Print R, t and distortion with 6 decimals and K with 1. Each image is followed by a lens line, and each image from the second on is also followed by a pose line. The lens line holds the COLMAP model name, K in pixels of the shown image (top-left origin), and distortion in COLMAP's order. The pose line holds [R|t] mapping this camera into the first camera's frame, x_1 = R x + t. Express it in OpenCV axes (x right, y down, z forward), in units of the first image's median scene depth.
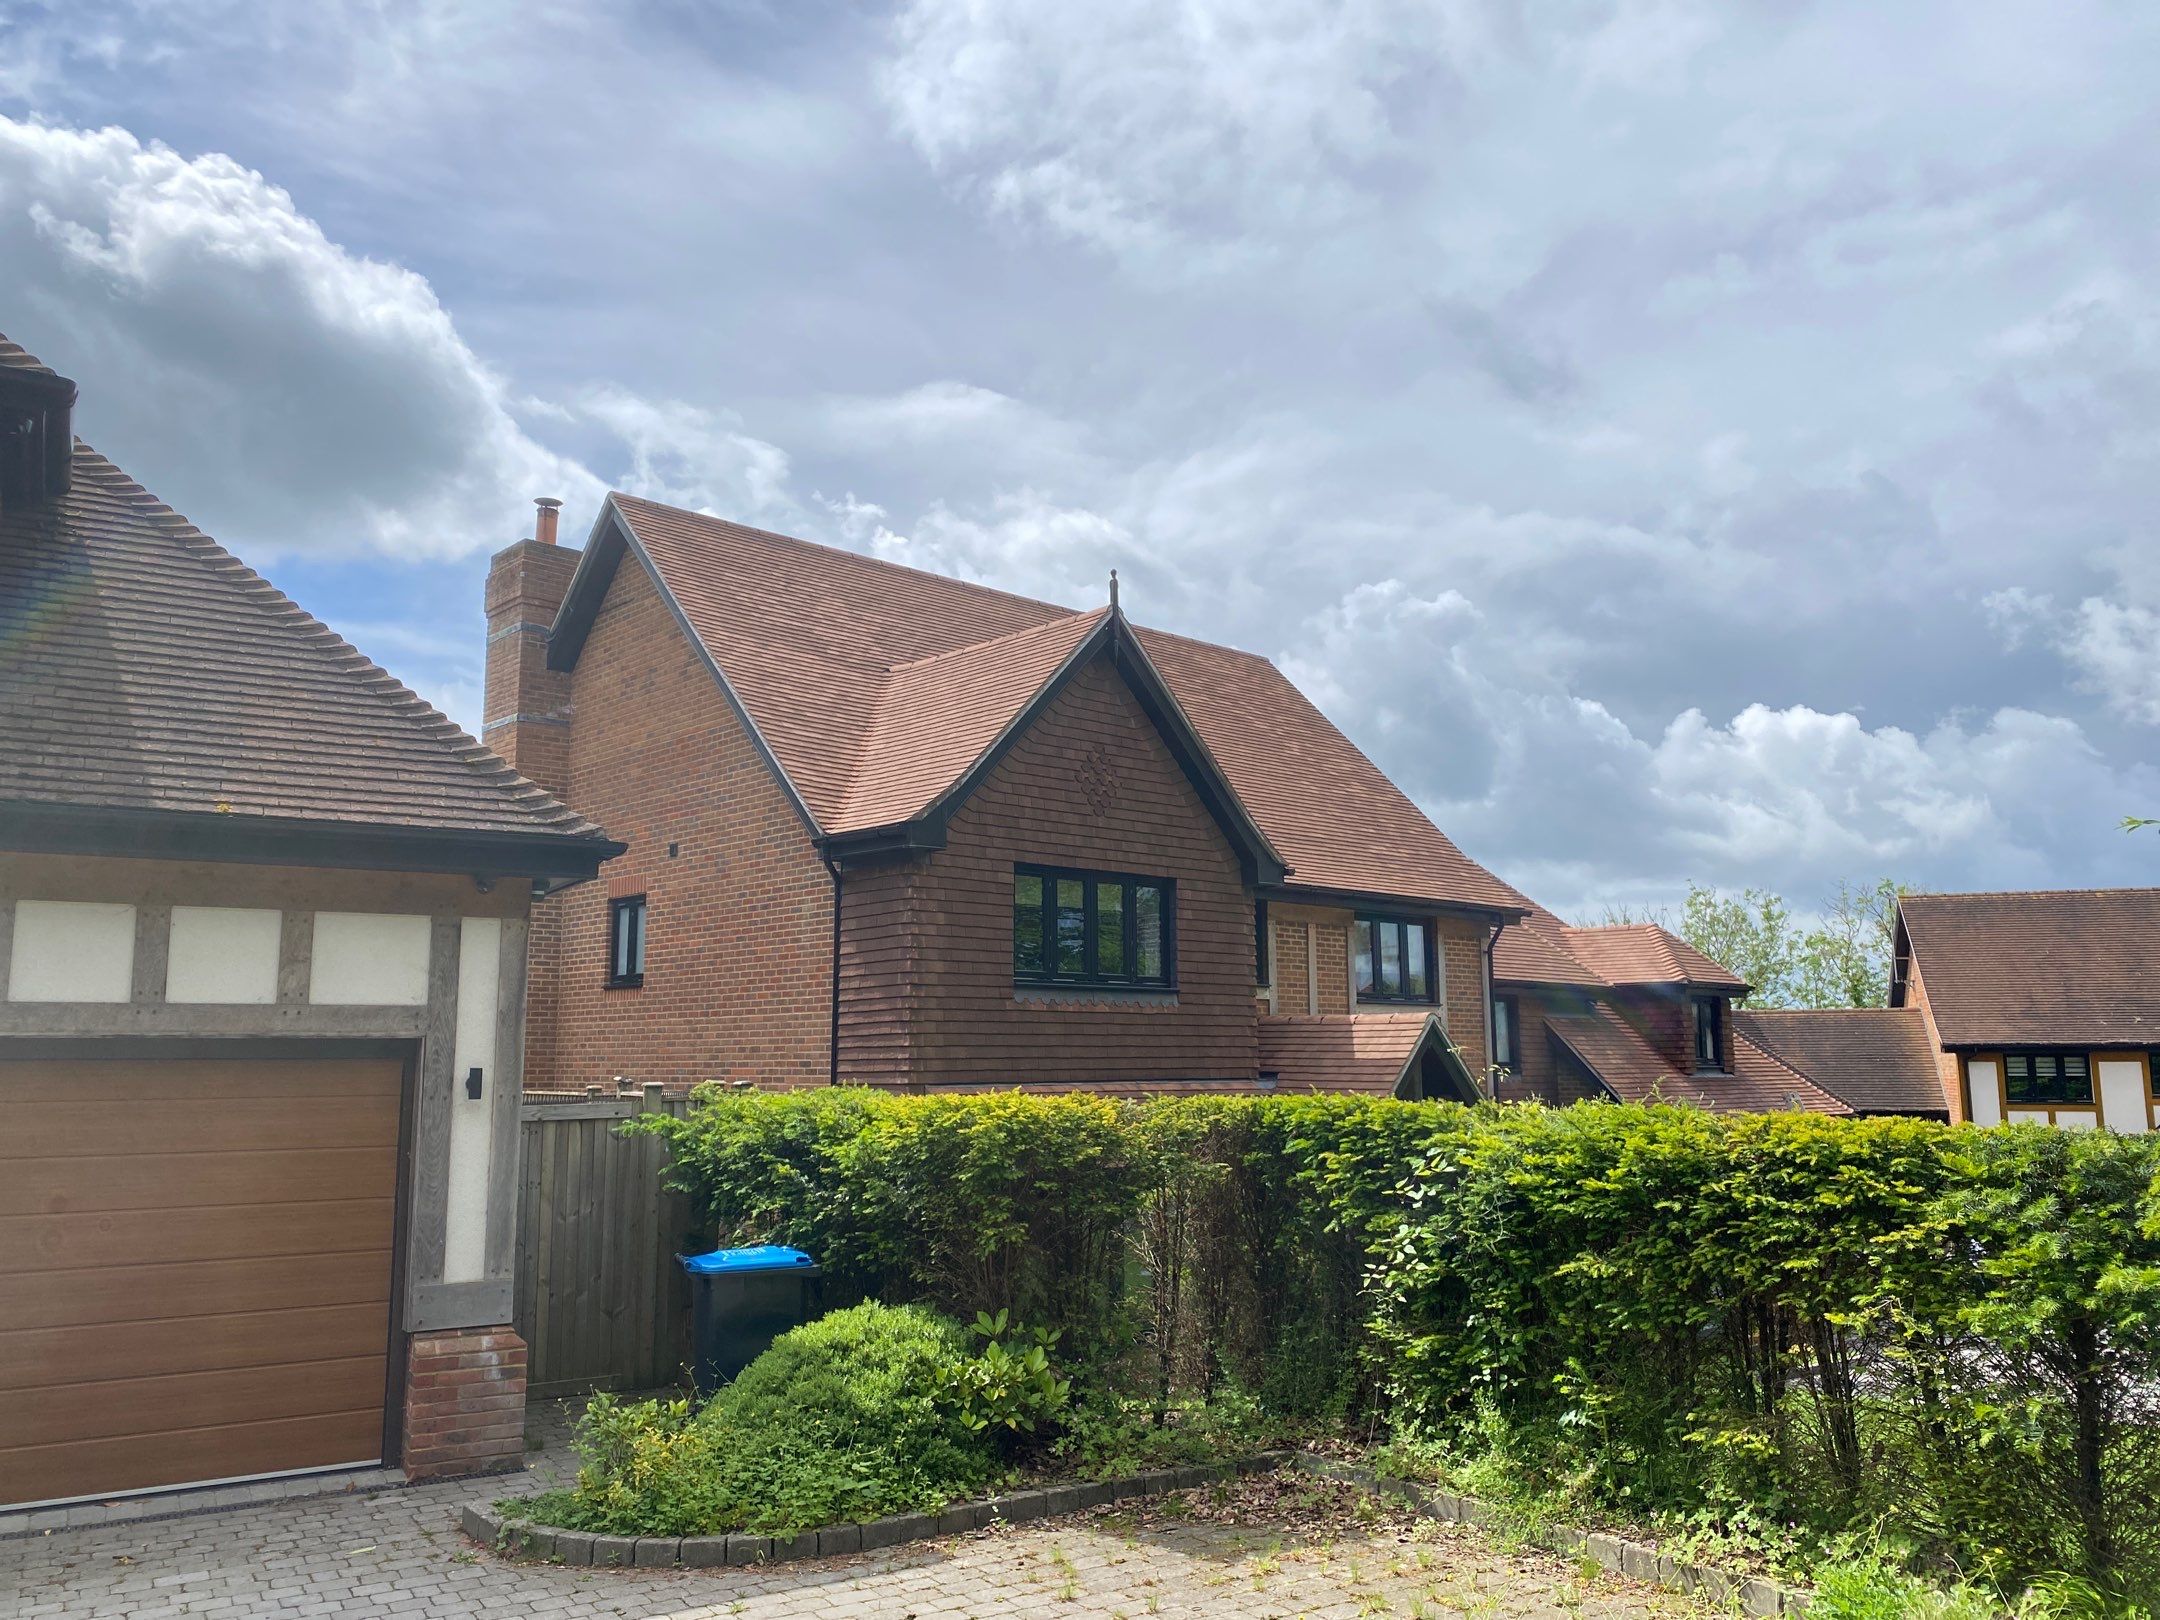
lens RADIAL K [[1630.5, 0, 1069.4], [0, 1630.5, 822.1], [0, 0, 1]] dist [0.049926, -0.013134]
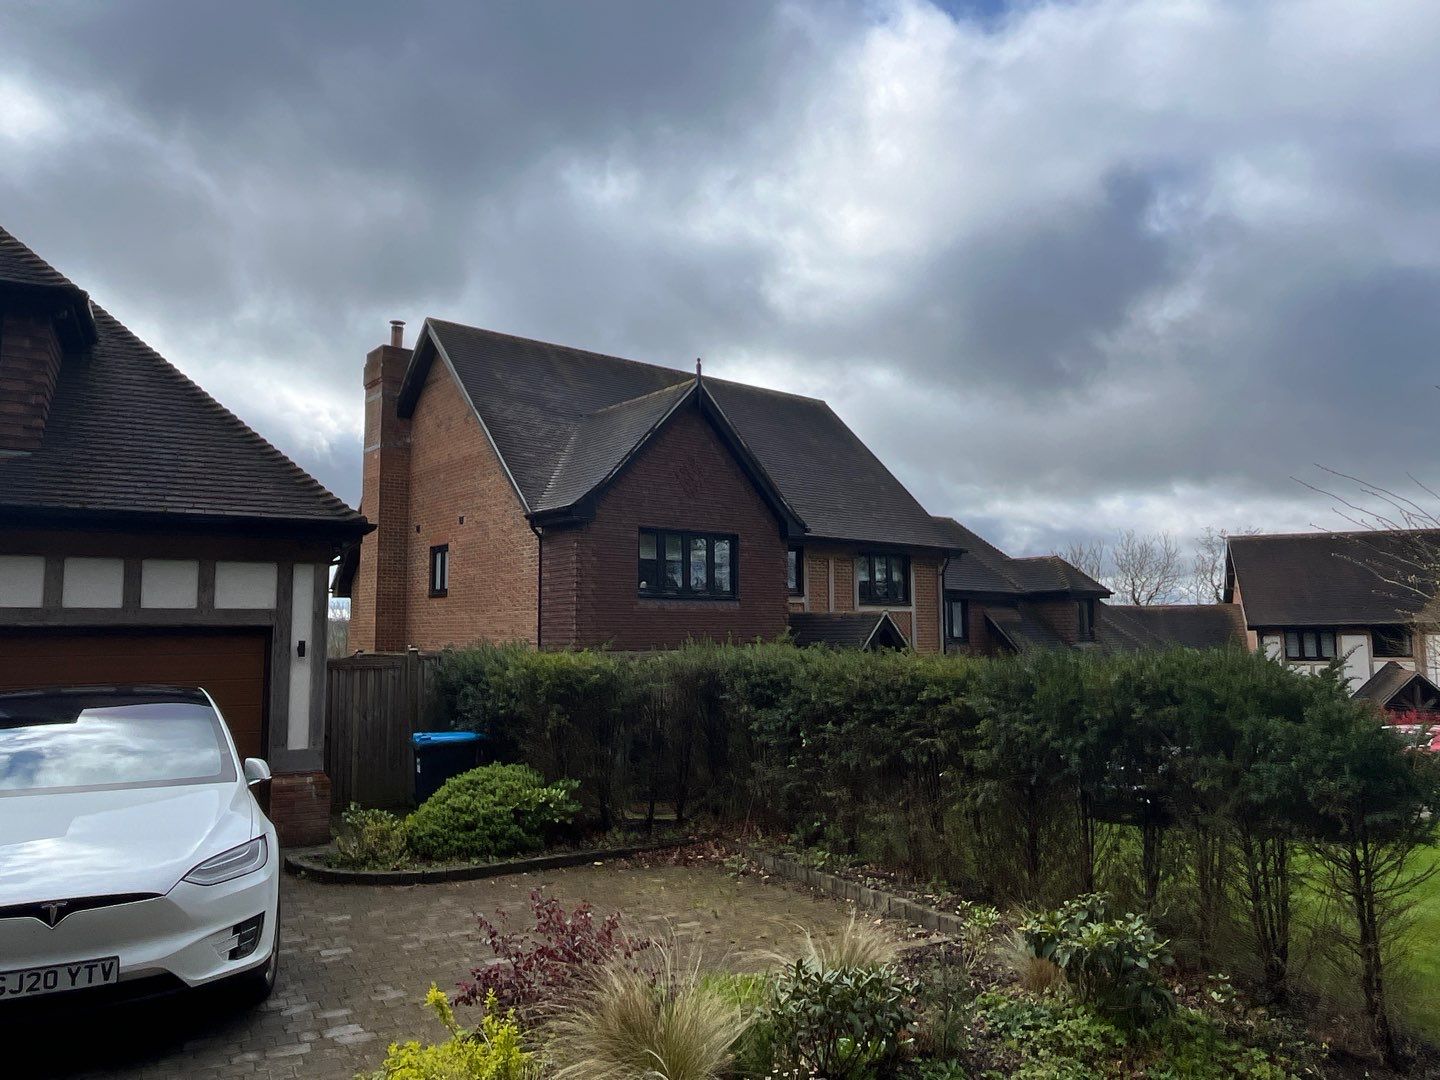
lens RADIAL K [[994.9, 0, 705.3], [0, 994.9, 542.6], [0, 0, 1]] dist [0.024879, -0.041067]
pose [[0.997400, -0.007359, -0.071688, 0.107205], [0.011008, 0.998657, 0.050634, -0.011009], [0.071219, -0.051292, 0.996141, -0.071265]]
